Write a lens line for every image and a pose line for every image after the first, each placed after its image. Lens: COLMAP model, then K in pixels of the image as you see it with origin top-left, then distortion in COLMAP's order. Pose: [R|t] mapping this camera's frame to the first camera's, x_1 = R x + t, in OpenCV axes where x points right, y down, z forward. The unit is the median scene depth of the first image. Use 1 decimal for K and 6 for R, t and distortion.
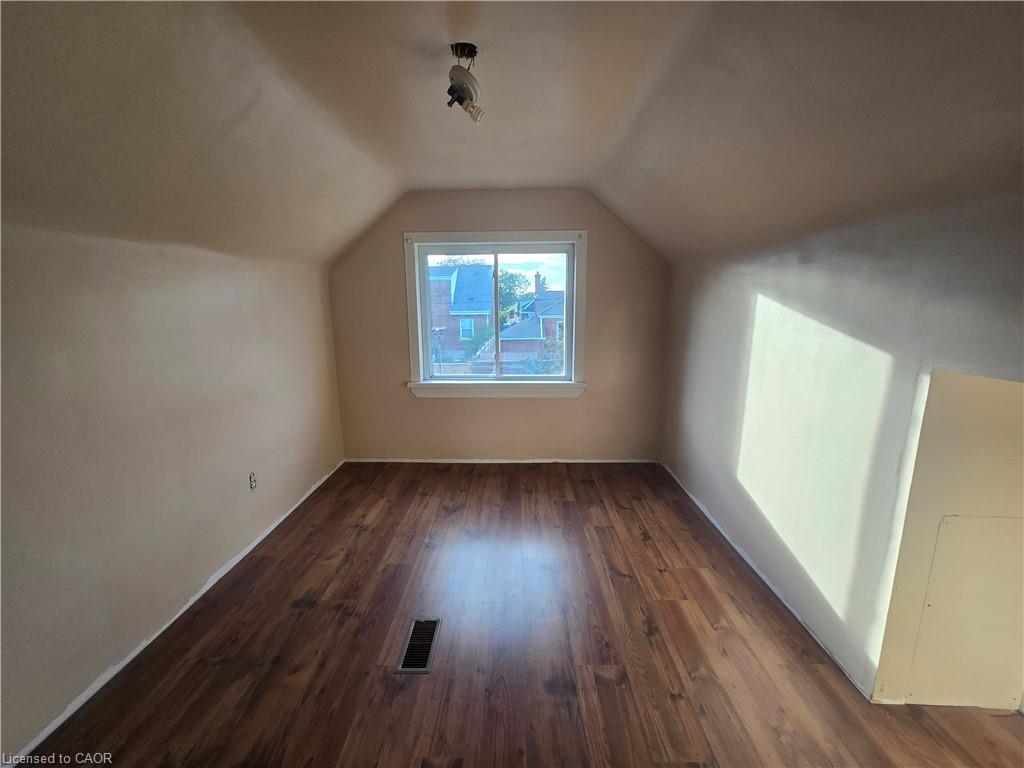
lens RADIAL K [[418.1, 0, 509.7], [0, 418.1, 383.5], [0, 0, 1]] dist [-0.000253, 0.000098]
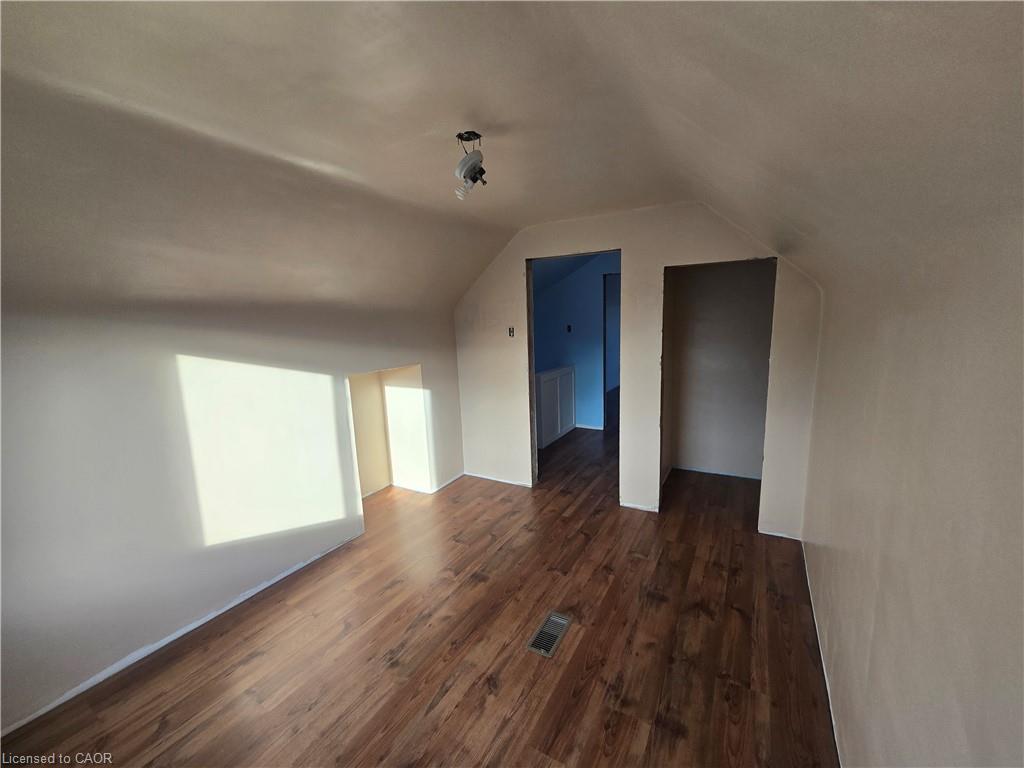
lens RADIAL K [[414.1, 0, 511.6], [0, 414.1, 386.6], [0, 0, 1]] dist [0.001095, 0.000098]
pose [[-0.869777, -0.038486, 0.491942, -0.707169], [0.134912, 0.940421, 0.312101, -0.443447], [-0.474644, 0.337827, -0.812764, 1.870046]]
